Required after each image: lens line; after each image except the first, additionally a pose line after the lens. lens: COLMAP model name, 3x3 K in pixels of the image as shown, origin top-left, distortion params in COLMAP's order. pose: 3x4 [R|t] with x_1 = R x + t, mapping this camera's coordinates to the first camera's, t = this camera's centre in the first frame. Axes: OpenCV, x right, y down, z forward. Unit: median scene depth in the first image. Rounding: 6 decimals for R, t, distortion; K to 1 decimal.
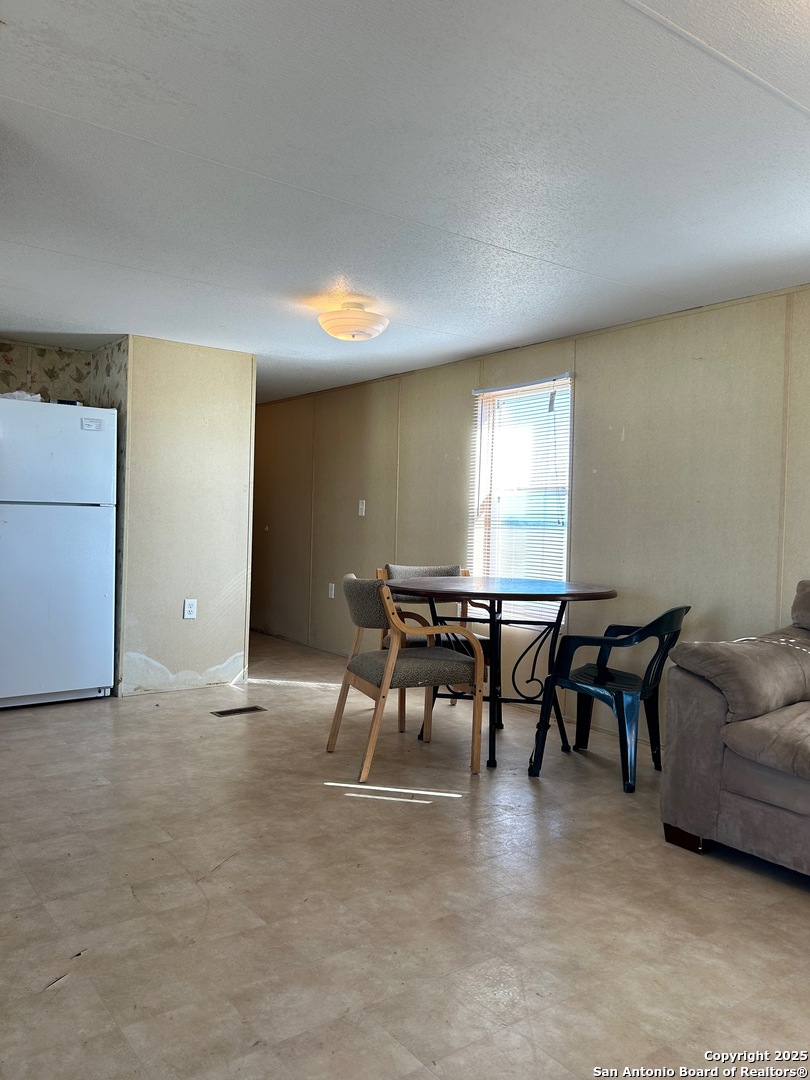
lens RADIAL K [[817.2, 0, 405.2], [0, 817.2, 539.1], [0, 0, 1]] dist [0.056396, -0.057470]
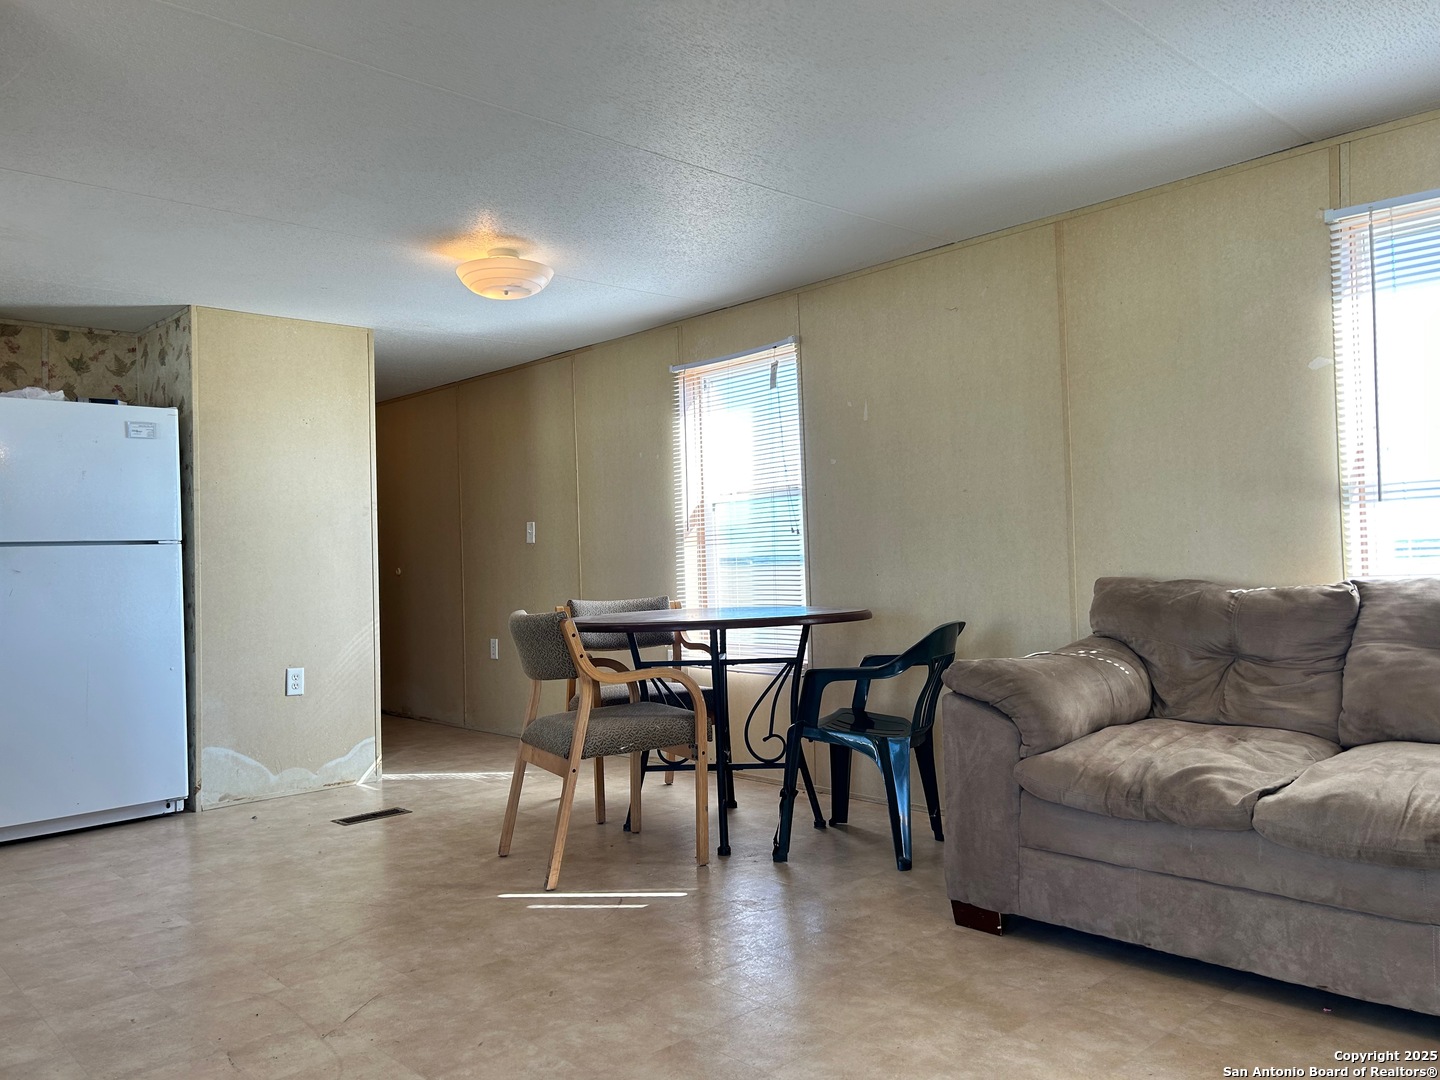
lens RADIAL K [[1089.6, 0, 712.9], [0, 1089.6, 540.3], [0, 0, 1]] dist [0.056396, -0.057470]
pose [[0.992058, -0.055369, 0.112936, -0.001760], [0.060129, 0.997421, -0.039182, 0.030759], [-0.110475, 0.045662, 0.992829, -0.000745]]
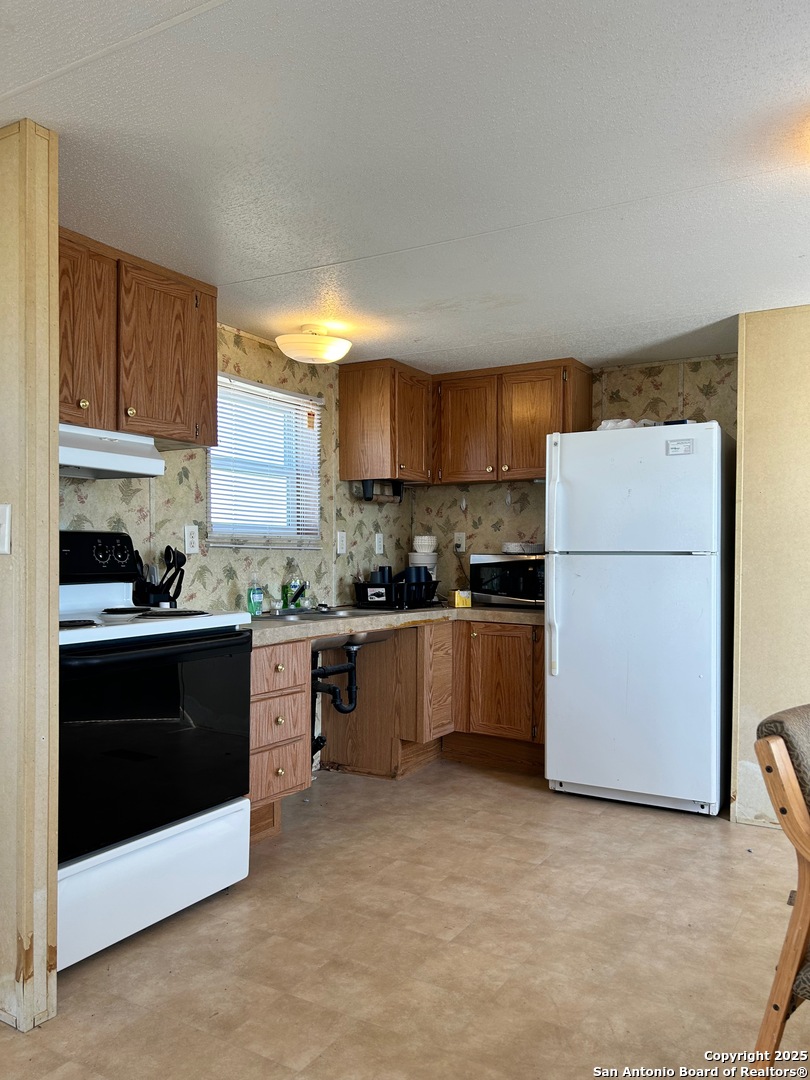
lens RADIAL K [[817.2, 0, 407.8], [0, 817.2, 549.4], [0, 0, 1]] dist [0.056396, -0.057470]
pose [[0.396019, -0.024210, -0.917923, 0.274812], [-0.018298, 0.999246, -0.034250, -0.018847], [0.918060, 0.030360, 0.395277, 0.615419]]
